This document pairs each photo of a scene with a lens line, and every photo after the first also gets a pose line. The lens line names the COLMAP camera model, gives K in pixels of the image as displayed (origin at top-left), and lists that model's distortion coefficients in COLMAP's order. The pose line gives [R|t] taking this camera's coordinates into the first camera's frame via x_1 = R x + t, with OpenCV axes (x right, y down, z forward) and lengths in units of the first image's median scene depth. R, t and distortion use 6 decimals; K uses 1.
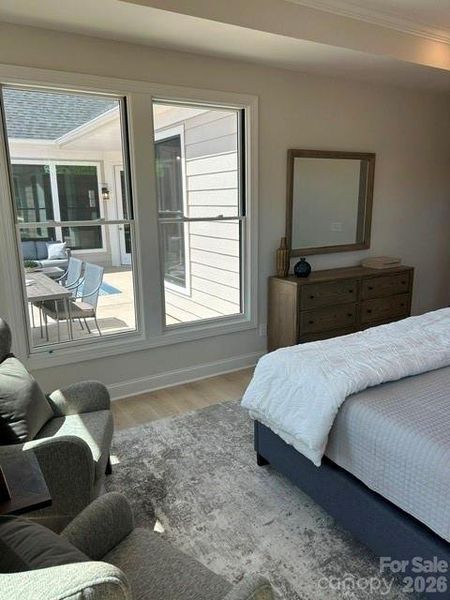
lens RADIAL K [[452.1, 0, 225.2], [0, 452.1, 305.9], [0, 0, 1]] dist [0.077741, -0.113352]
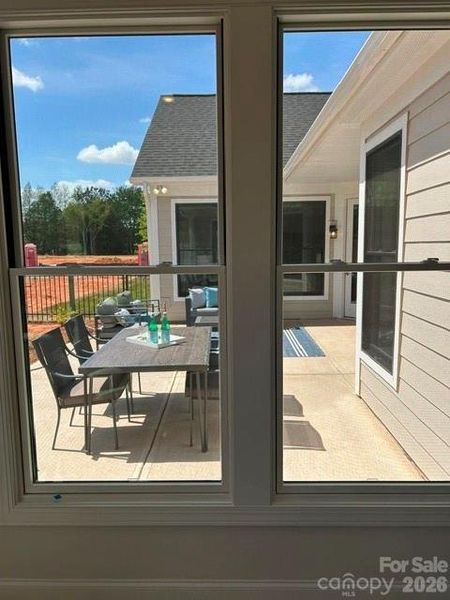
lens RADIAL K [[452.1, 0, 225.2], [0, 452.1, 305.9], [0, 0, 1]] dist [0.077741, -0.113352]
pose [[0.847207, 0.075279, -0.525902, 0.022418], [-0.122275, 0.990964, -0.055131, -0.040497], [0.516999, 0.111012, 0.848757, 0.200480]]
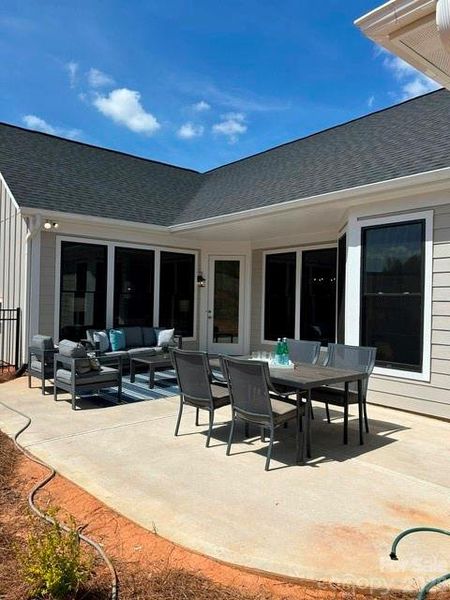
lens RADIAL K [[452.1, 0, 225.2], [0, 452.1, 305.9], [0, 0, 1]] dist [0.077741, -0.113352]
pose [[0.987525, 0.032967, 0.153974, -0.368896], [0.001936, 0.975222, -0.221219, 0.020004], [-0.157452, 0.218757, 0.962992, 0.070258]]
